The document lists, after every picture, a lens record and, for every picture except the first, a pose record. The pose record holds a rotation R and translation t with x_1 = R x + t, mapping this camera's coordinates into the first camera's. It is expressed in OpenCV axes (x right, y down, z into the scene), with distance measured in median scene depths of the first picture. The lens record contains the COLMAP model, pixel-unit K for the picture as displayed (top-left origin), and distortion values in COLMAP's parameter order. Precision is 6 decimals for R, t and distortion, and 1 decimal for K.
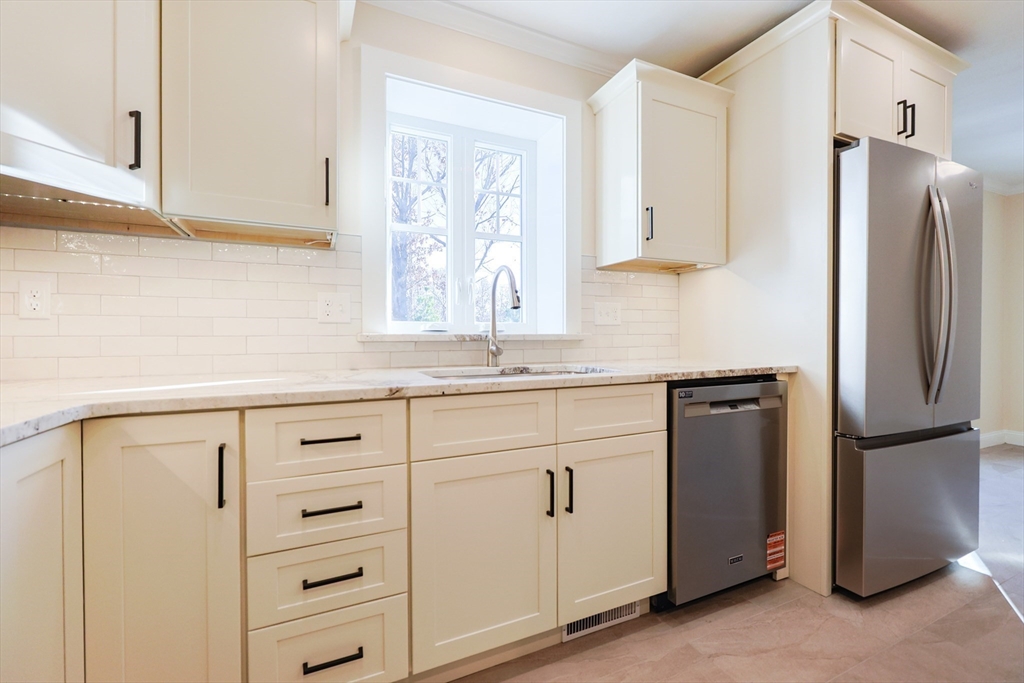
lens RADIAL K [[433.0, 0, 512.0], [0, 433.0, 341.5], [0, 0, 1]] dist [0.001658, 0.000148]
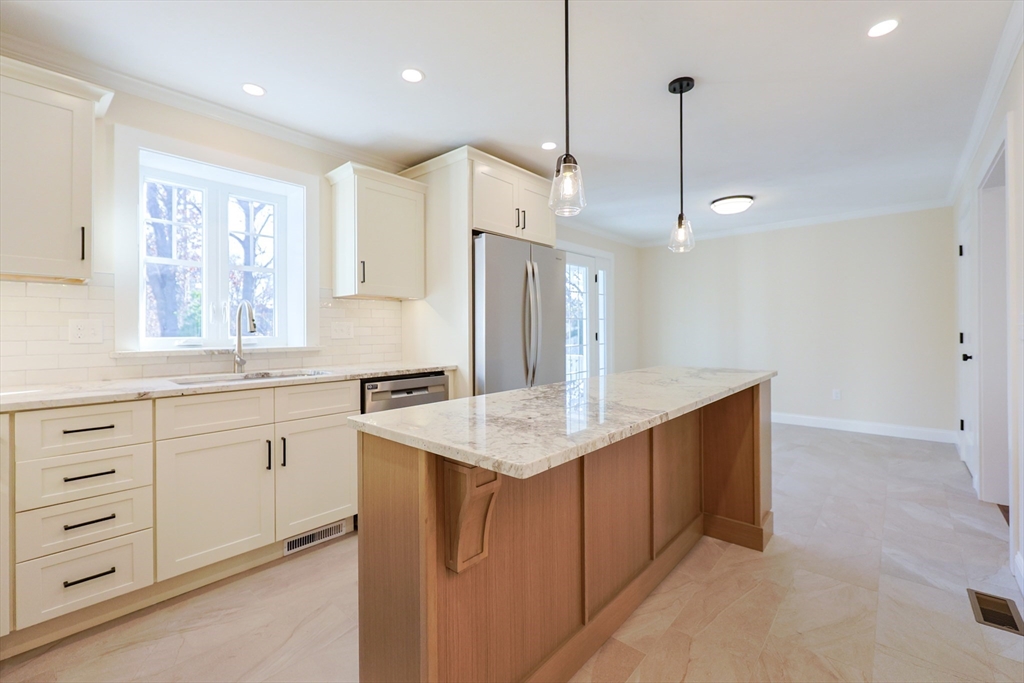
lens RADIAL K [[434.6, 0, 506.5], [0, 434.6, 330.5], [0, 0, 1]] dist [0.001629, 0.000222]
pose [[0.919076, 0.000131, 0.394081, 0.206623], [0.005037, 0.999914, -0.012079, -0.058893], [-0.394049, 0.013087, 0.918996, -0.624763]]
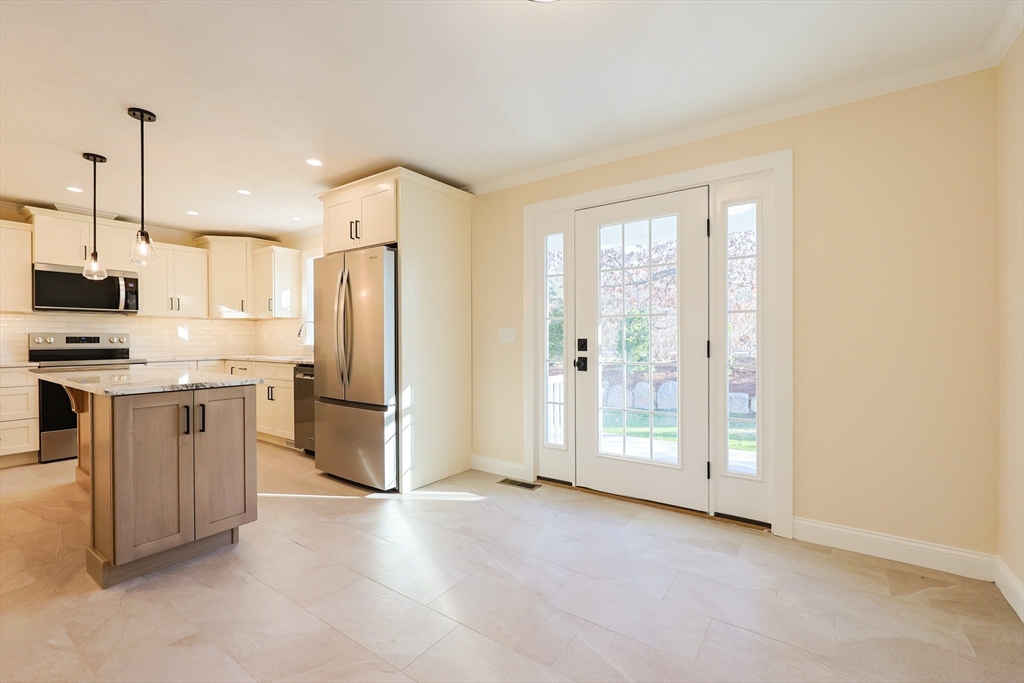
lens RADIAL K [[437.3, 0, 512.0], [0, 437.3, 341.5], [0, 0, 1]] dist [0.000167, -0.000043]
pose [[0.501590, 0.008702, -0.865062, 3.203090], [-0.012967, 0.999913, 0.002540, -0.068652], [0.865009, 0.009943, 0.501659, 0.746775]]
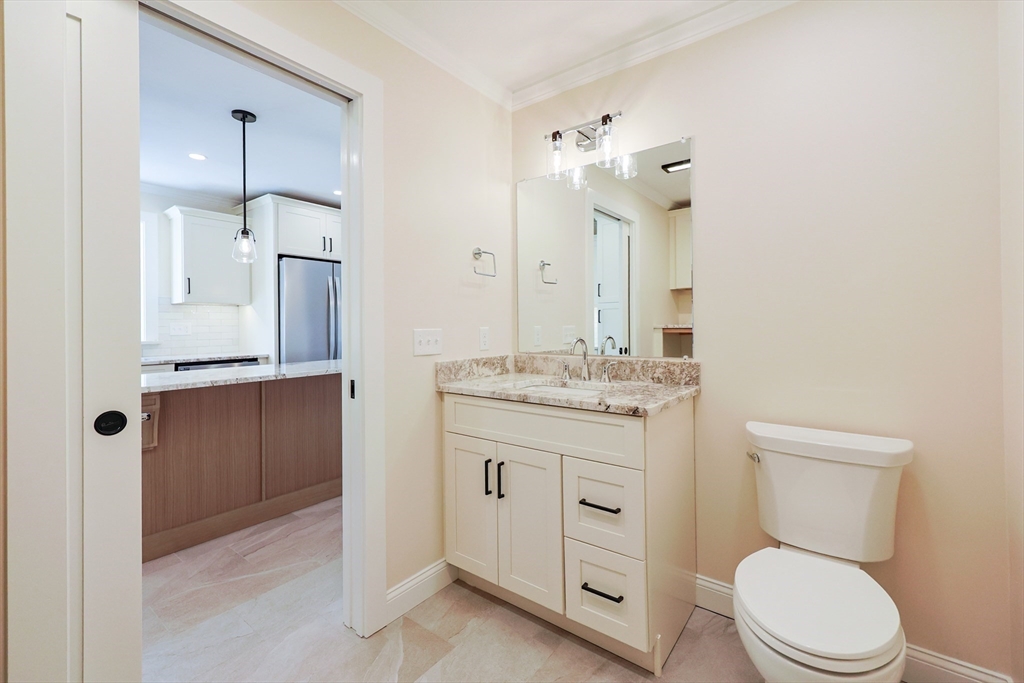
lens RADIAL K [[434.6, 0, 506.5], [0, 434.6, 330.5], [0, 0, 1]] dist [0.001629, 0.000222]
pose [[0.887586, -0.007436, 0.460582, 0.785943], [0.009297, 0.999955, -0.001773, -0.054823], [-0.460548, 0.005855, 0.887615, -1.659740]]
